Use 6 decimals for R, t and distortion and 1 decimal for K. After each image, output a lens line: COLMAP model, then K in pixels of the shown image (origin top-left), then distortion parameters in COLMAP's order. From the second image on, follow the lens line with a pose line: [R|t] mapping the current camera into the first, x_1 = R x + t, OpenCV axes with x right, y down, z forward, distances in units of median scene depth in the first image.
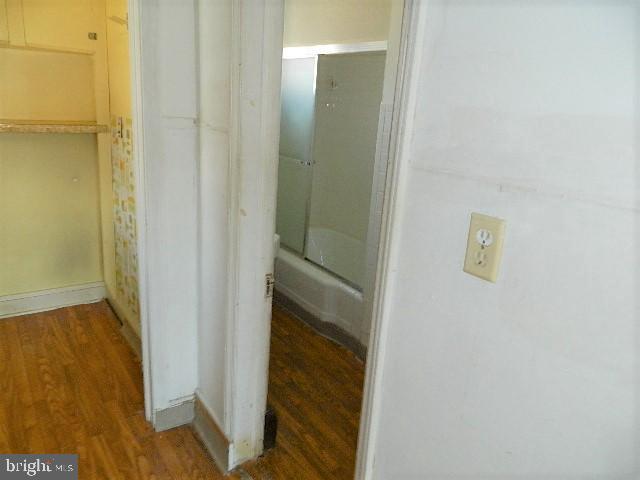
lens RADIAL K [[473.0, 0, 318.9], [0, 473.0, 240.3], [0, 0, 1]] dist [-0.004636, -0.005823]
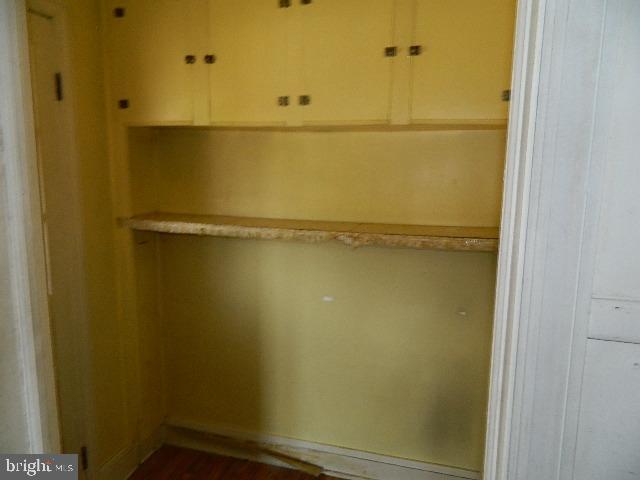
lens RADIAL K [[473.0, 0, 319.2], [0, 473.0, 238.4], [0, 0, 1]] dist [-0.004636, -0.005823]
pose [[0.617274, 0.061771, -0.784319, -0.144442], [-0.189011, 0.979360, -0.071622, -0.164239], [0.763706, 0.192455, 0.616209, 0.474235]]
